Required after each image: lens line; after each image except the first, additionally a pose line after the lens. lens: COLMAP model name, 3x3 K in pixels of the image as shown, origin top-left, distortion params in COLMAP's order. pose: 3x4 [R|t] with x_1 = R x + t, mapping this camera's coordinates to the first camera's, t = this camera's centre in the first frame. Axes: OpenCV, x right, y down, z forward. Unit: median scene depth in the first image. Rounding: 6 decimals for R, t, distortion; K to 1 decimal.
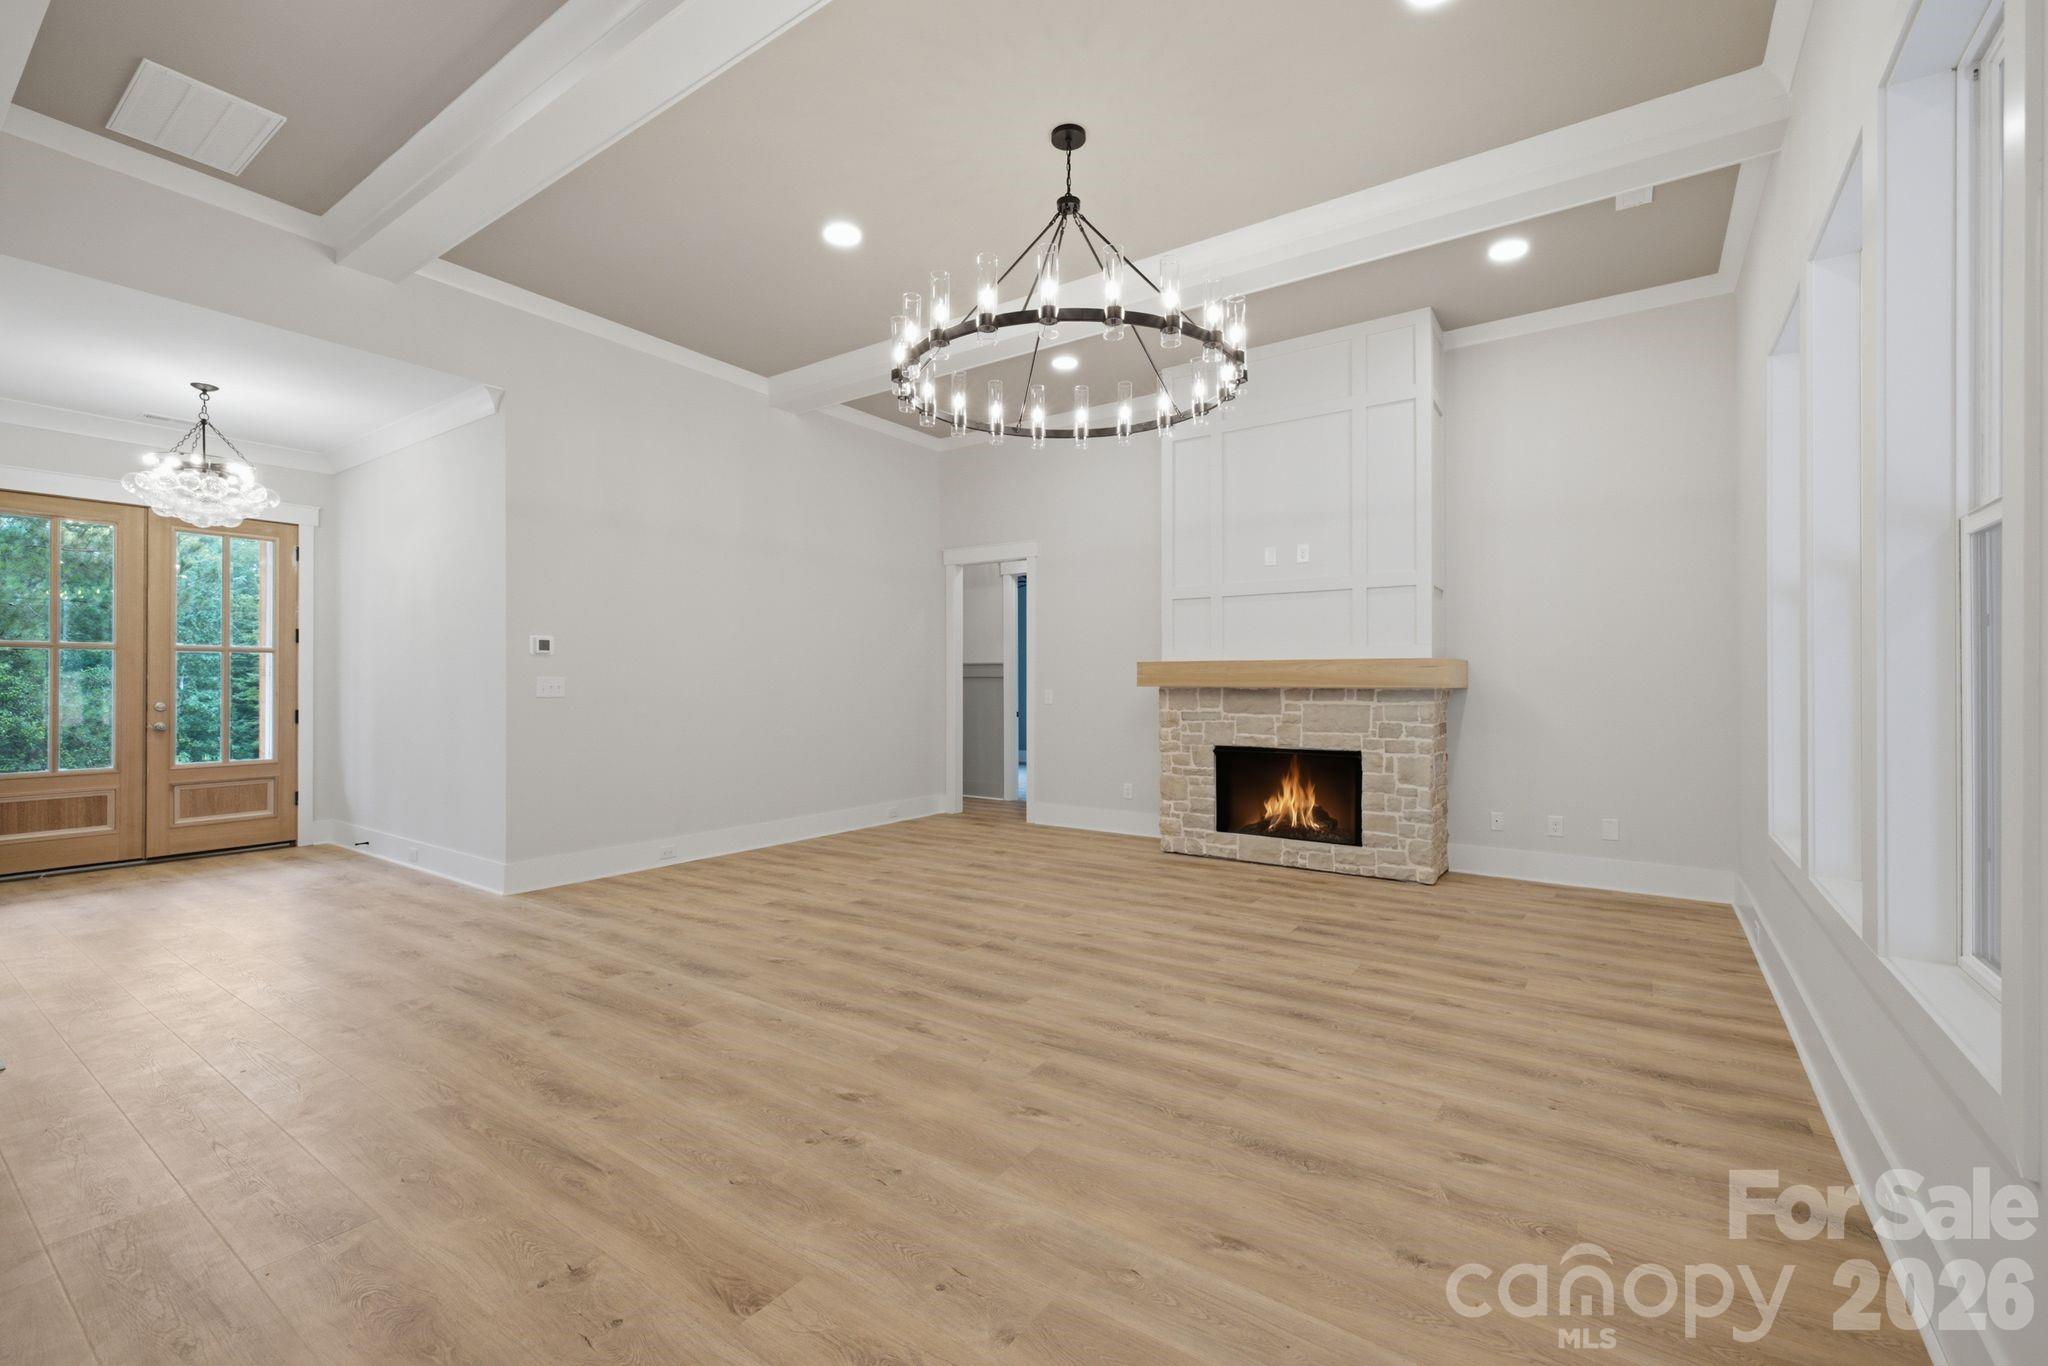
lens RADIAL K [[860.3, 0, 1034.2], [0, 860.3, 675.5], [0, 0, 1]] dist [0.004850, 0.000201]
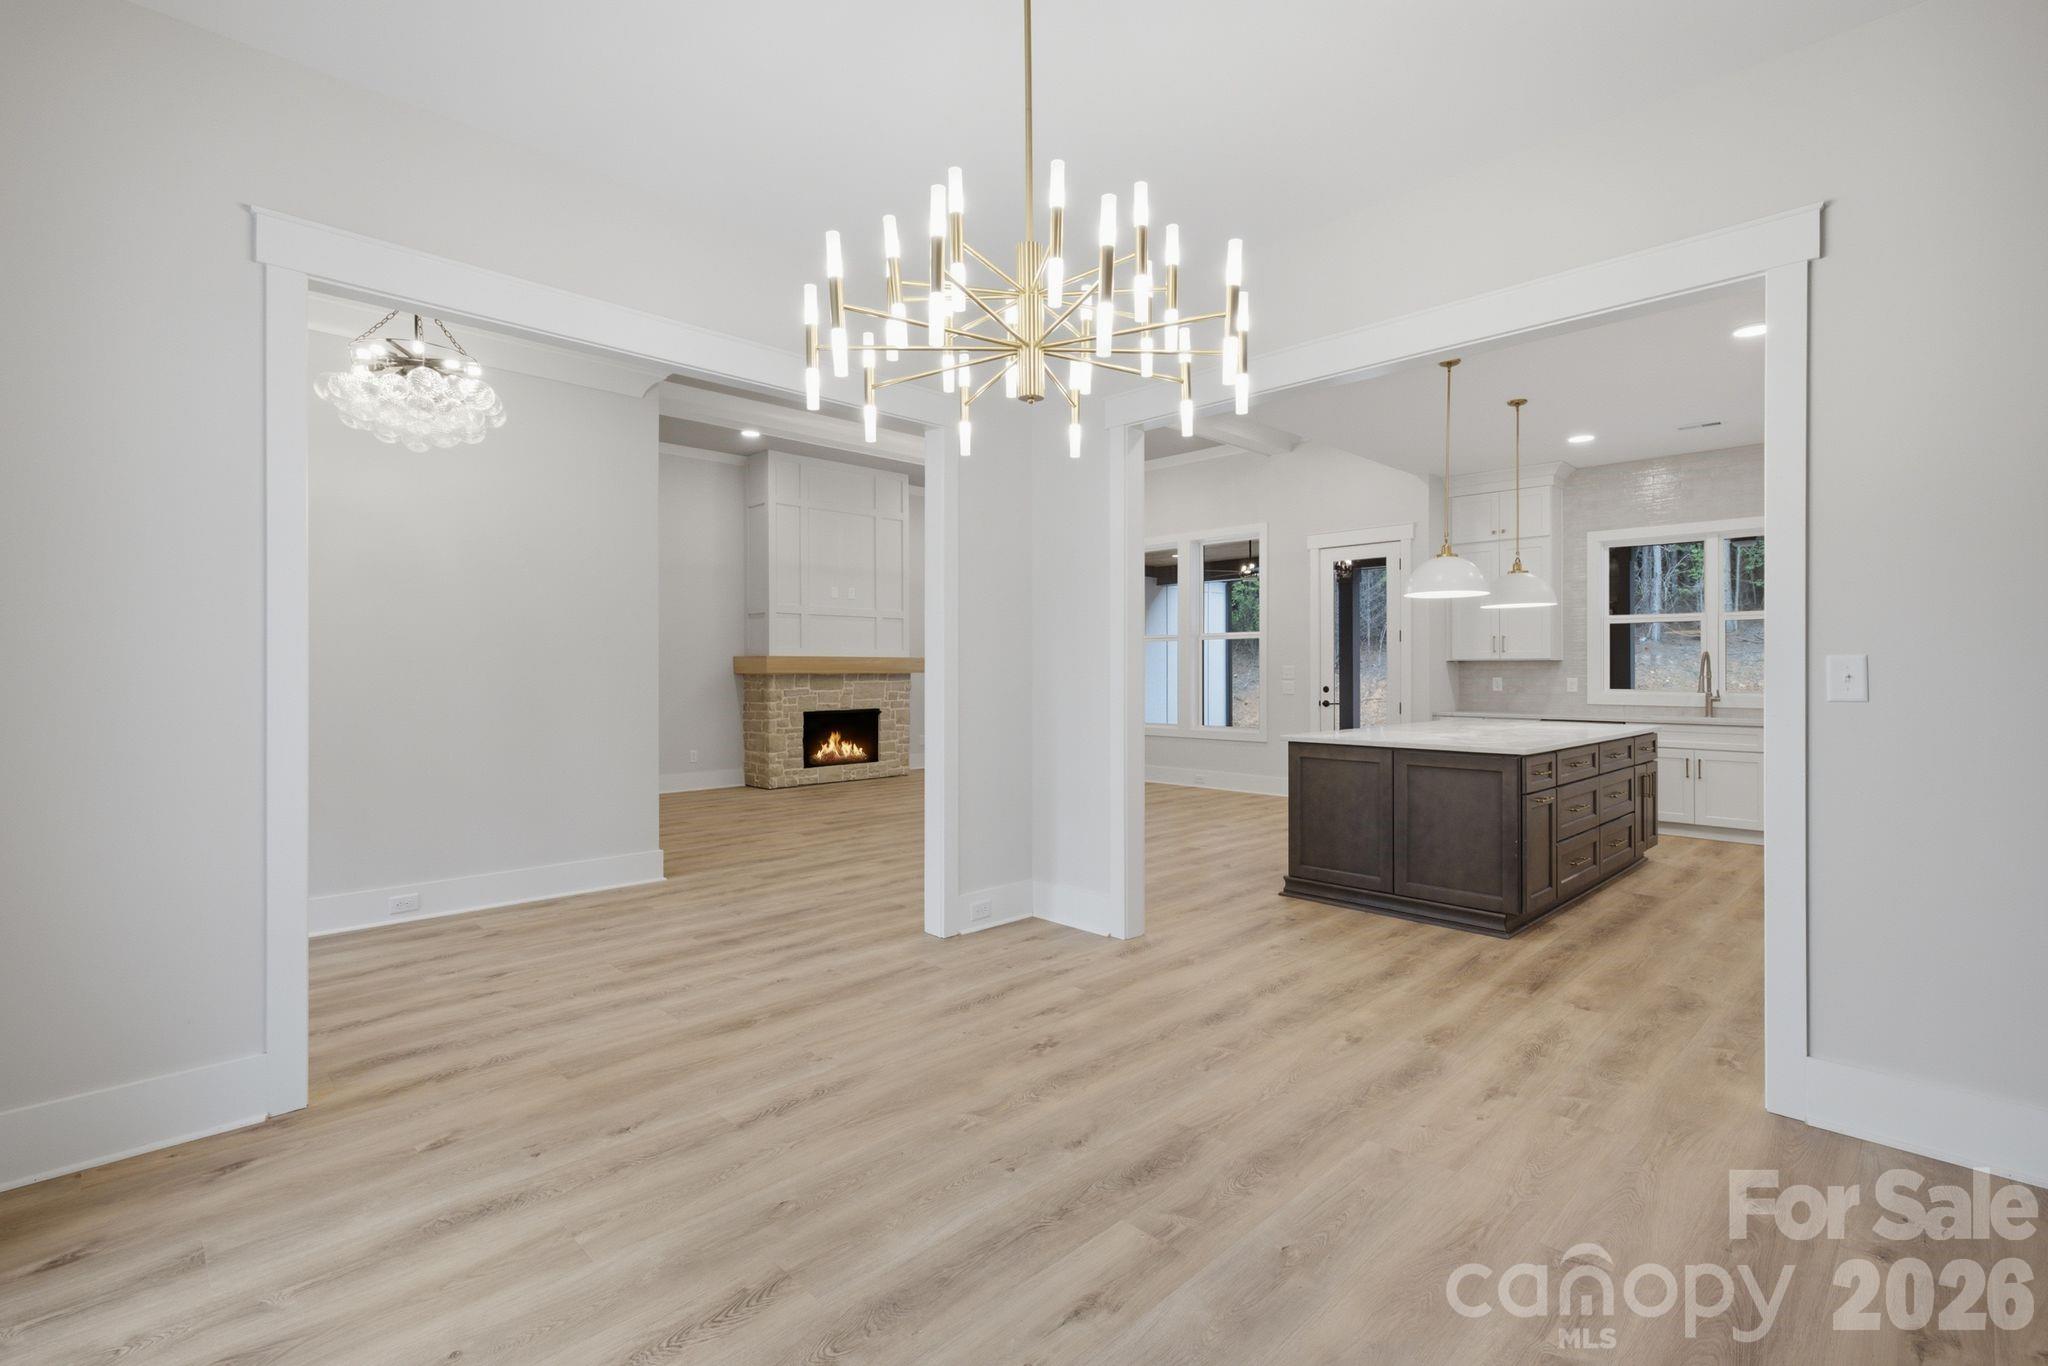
lens RADIAL K [[948.1, 0, 1036.9], [0, 948.1, 677.1], [0, 0, 1]] dist [0.001344, 0.000488]
pose [[0.183358, -0.010127, 0.982994, -1.993857], [-0.005526, 0.999921, 0.011332, -0.001986], [-0.983031, -0.007509, 0.183288, 0.420902]]
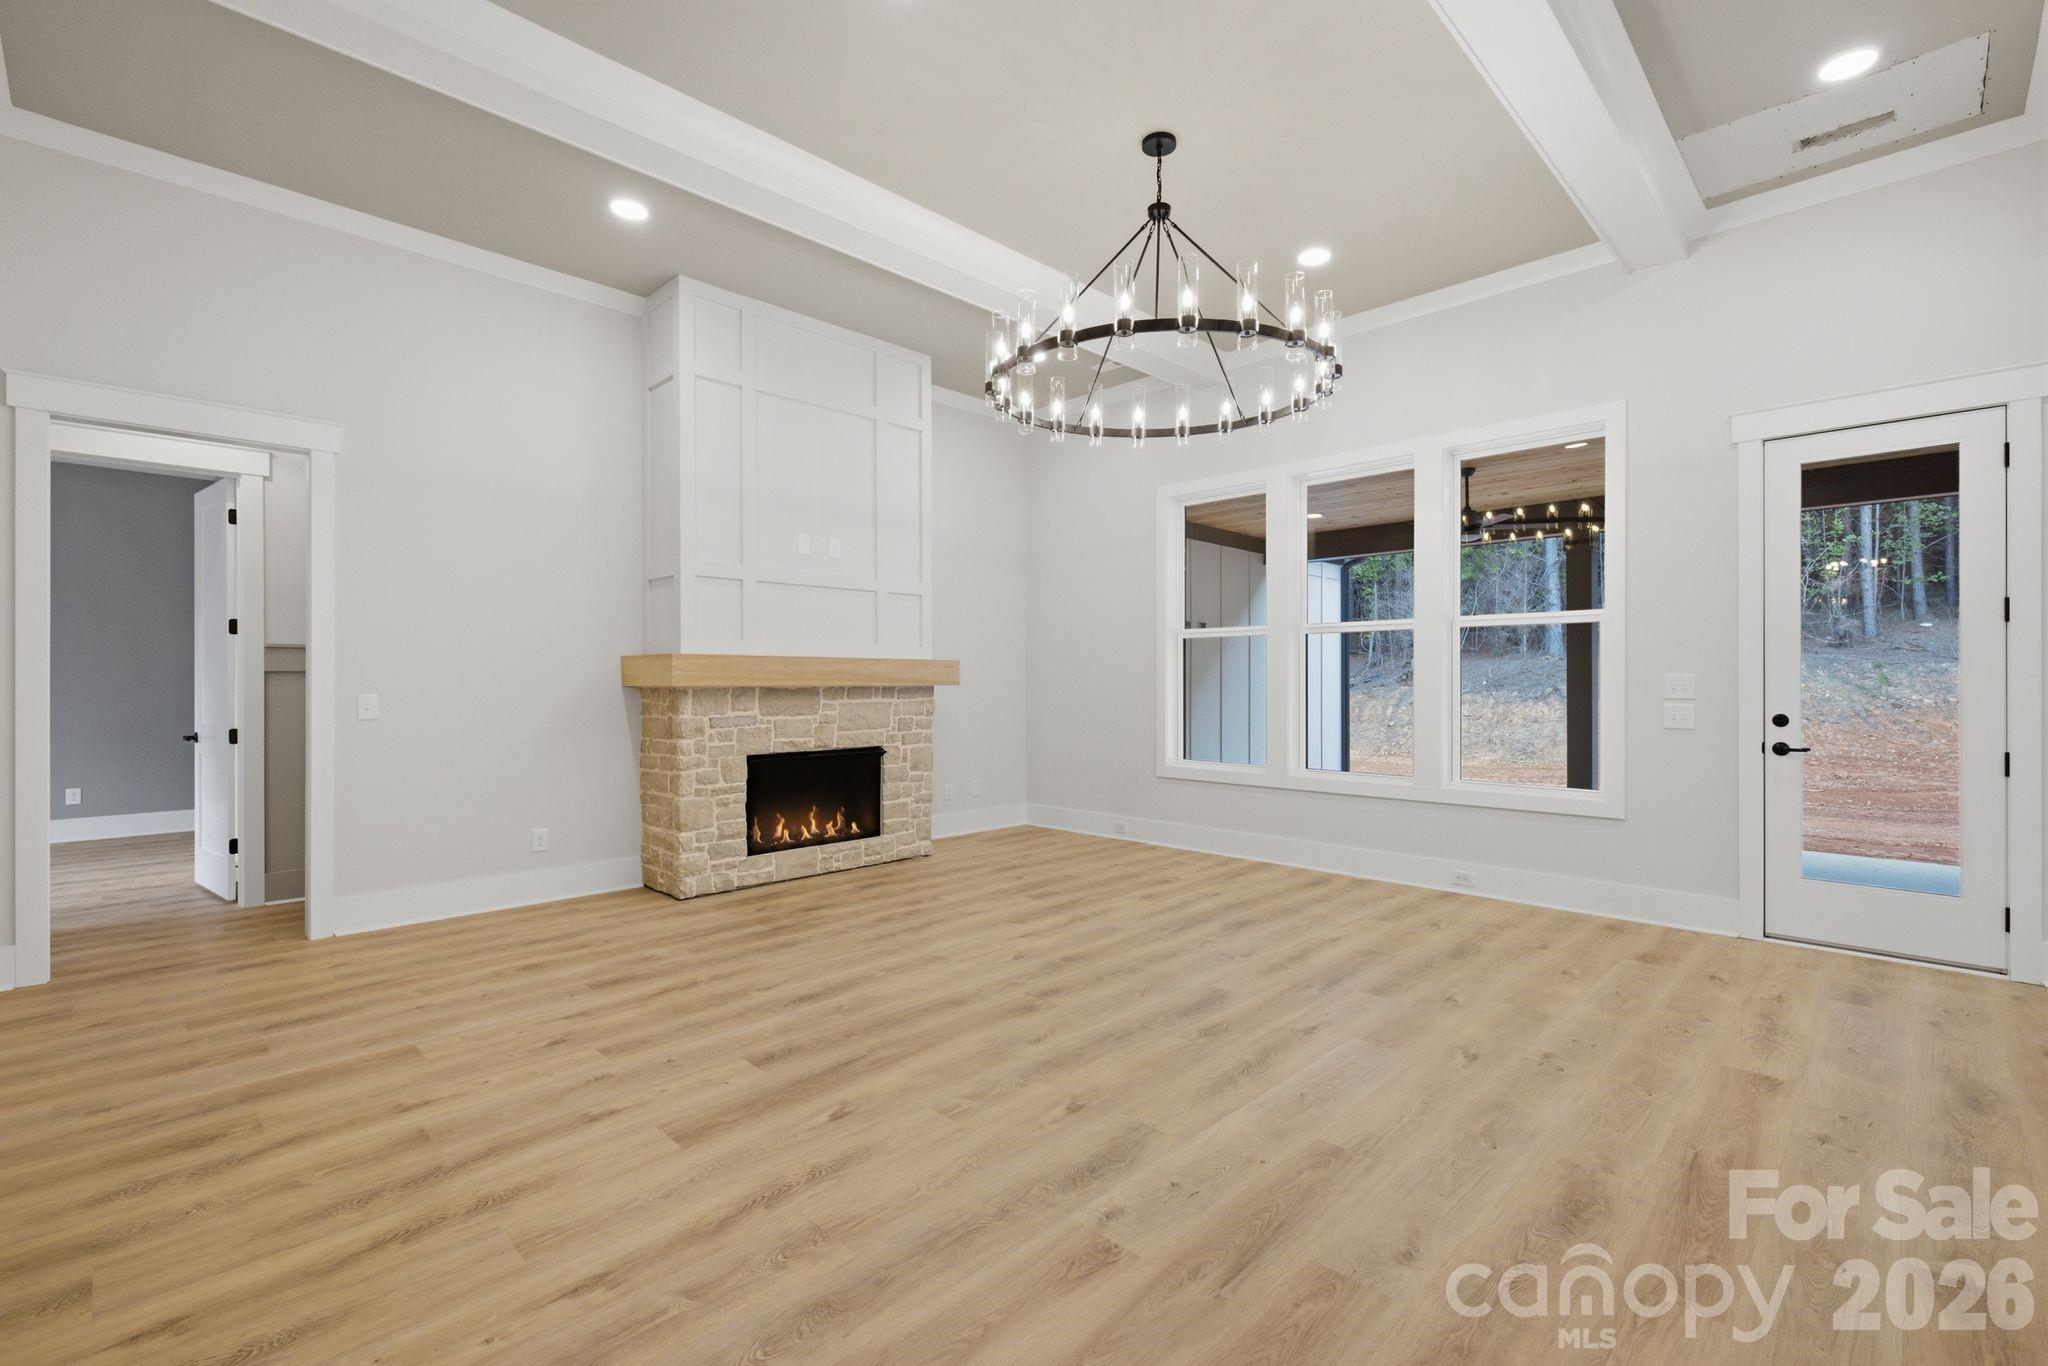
lens RADIAL K [[892.2, 0, 1026.4], [0, 892.2, 689.5], [0, 0, 1]] dist [0.000073, -0.000162]
pose [[0.182565, -0.011804, 0.983123, -0.883558], [-0.006767, 0.999889, 0.013262, 0.003962], [-0.983171, -0.009074, 0.182464, 0.833567]]
